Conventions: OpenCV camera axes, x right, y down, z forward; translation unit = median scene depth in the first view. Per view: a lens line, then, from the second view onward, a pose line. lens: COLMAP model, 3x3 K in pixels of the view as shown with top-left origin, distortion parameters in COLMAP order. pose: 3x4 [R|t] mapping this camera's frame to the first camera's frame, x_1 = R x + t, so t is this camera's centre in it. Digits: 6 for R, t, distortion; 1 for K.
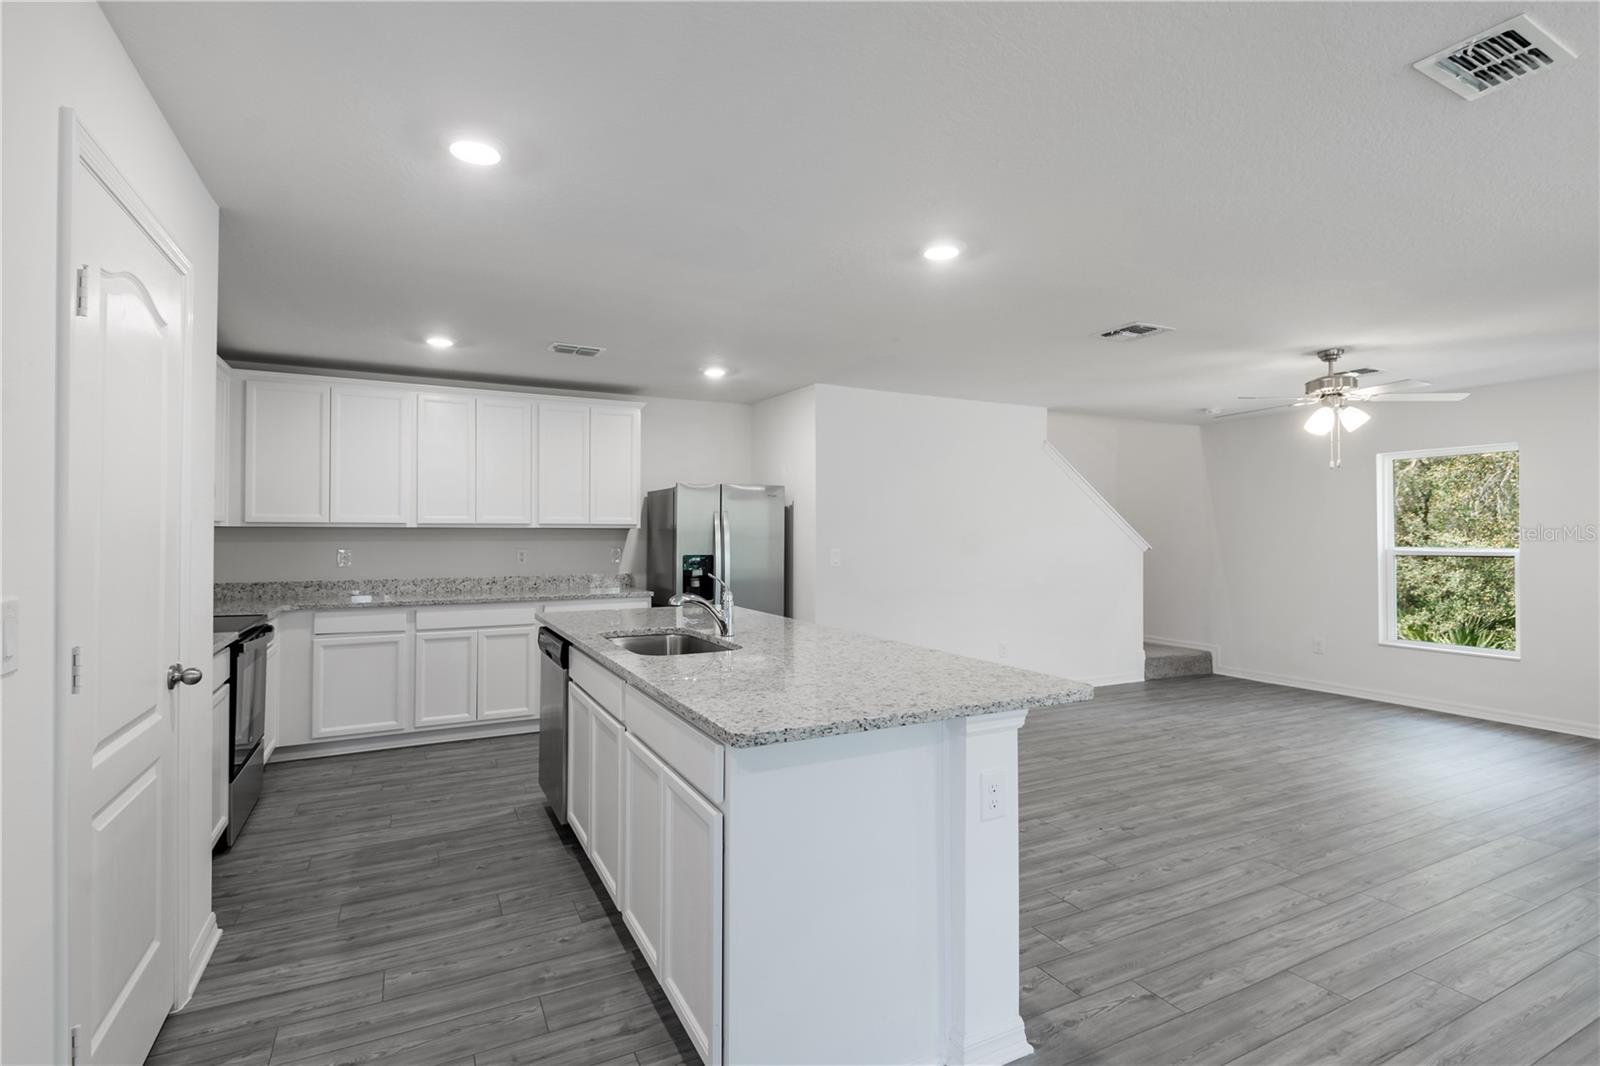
lens RADIAL K [[756.1, 0, 798.7], [0, 756.1, 524.7], [0, 0, 1]] dist [0.009640, -0.007486]
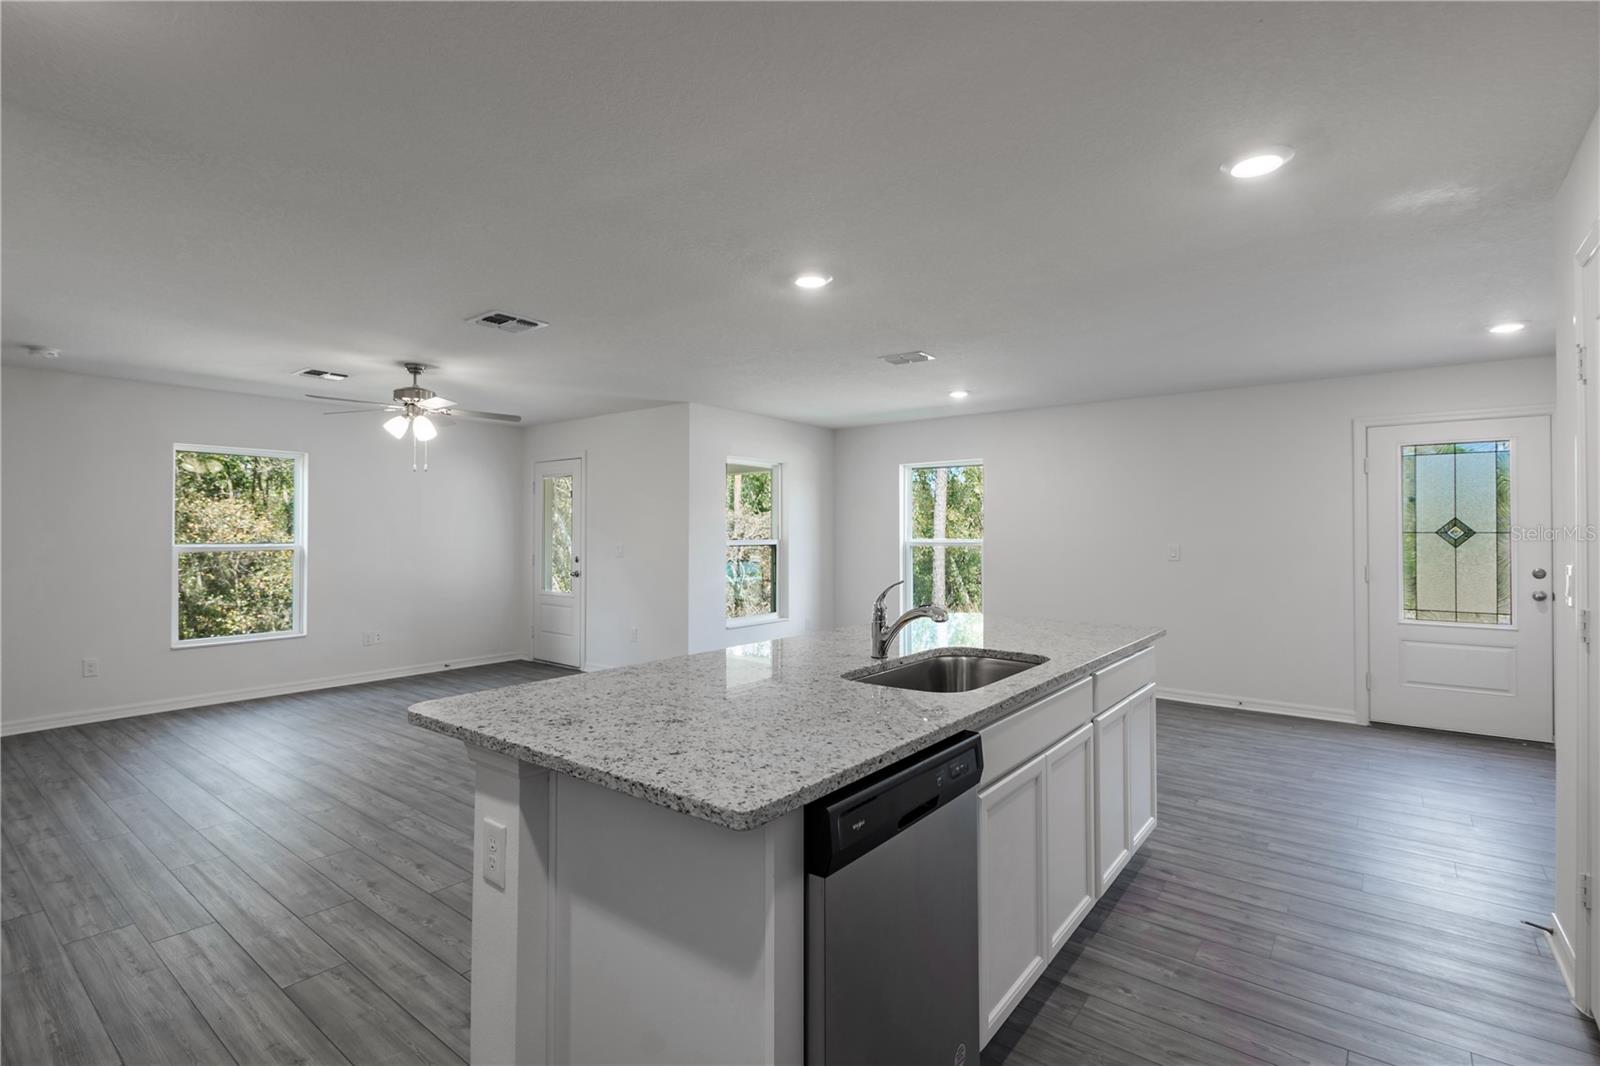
lens RADIAL K [[756.1, 0, 810.3], [0, 756.1, 522.7], [0, 0, 1]] dist [0.009640, -0.007486]
pose [[-0.425979, 0.007879, 0.904699, -0.534444], [-0.013177, 0.999802, -0.014912, 0.013640], [-0.904637, -0.018273, -0.425790, 0.961649]]
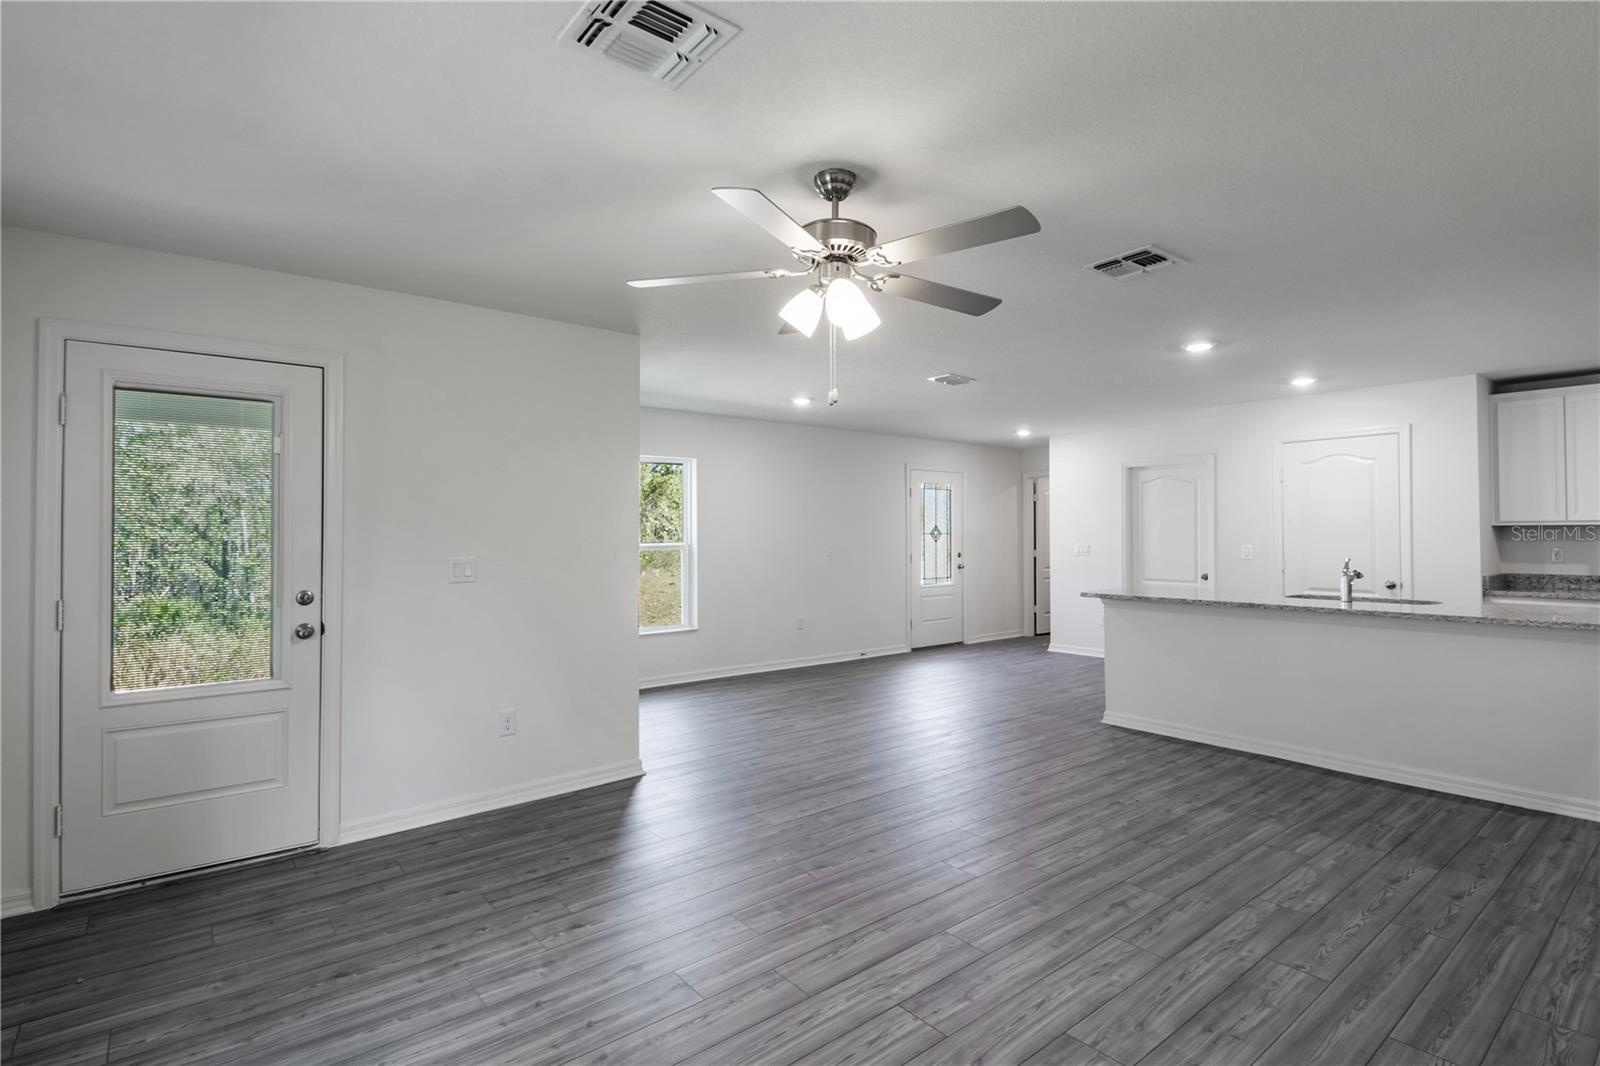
lens RADIAL K [[756.1, 0, 789.3], [0, 756.1, 523.6], [0, 0, 1]] dist [0.009640, -0.007486]
pose [[-0.981217, -0.003759, -0.192872, 0.842510], [0.001283, 0.999661, -0.026011, 0.025203], [0.192904, -0.025770, -0.980879, 1.518069]]
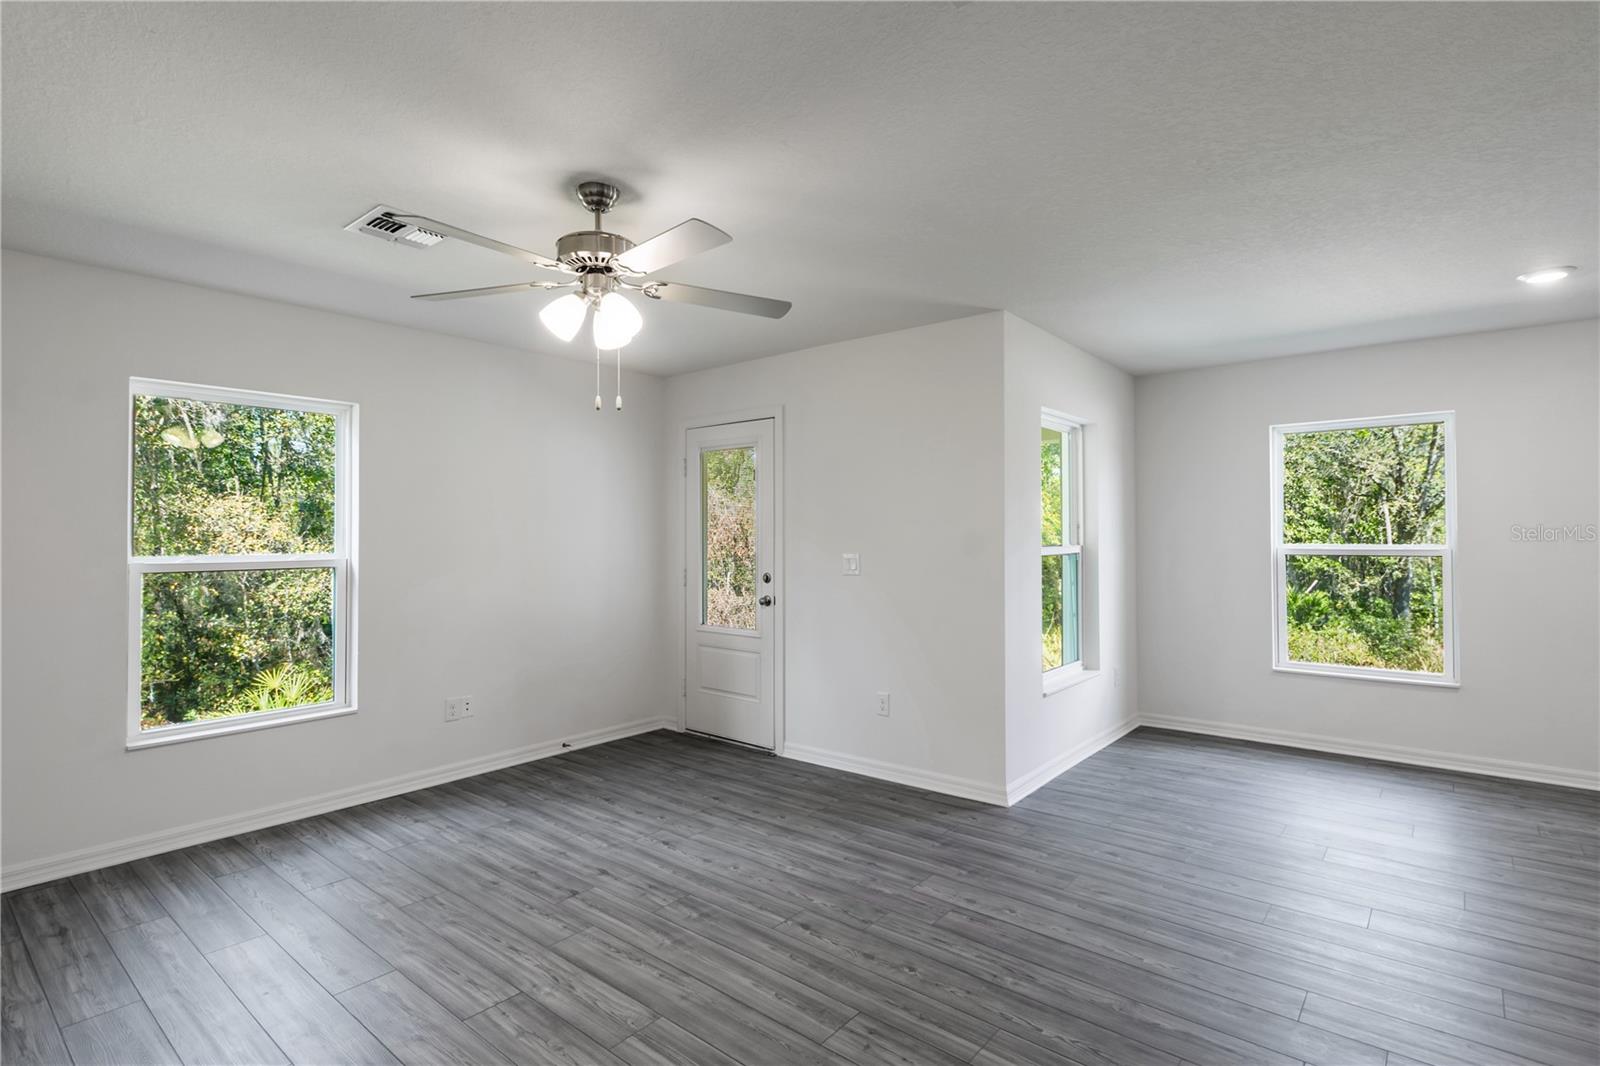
lens RADIAL K [[756.1, 0, 792.1], [0, 756.1, 529.9], [0, 0, 1]] dist [0.009640, -0.007486]
pose [[-0.403582, 0.001852, 0.914941, 0.161769], [-0.007843, 0.999954, -0.005483, 0.014031], [-0.914910, -0.009388, -0.403549, 1.100947]]
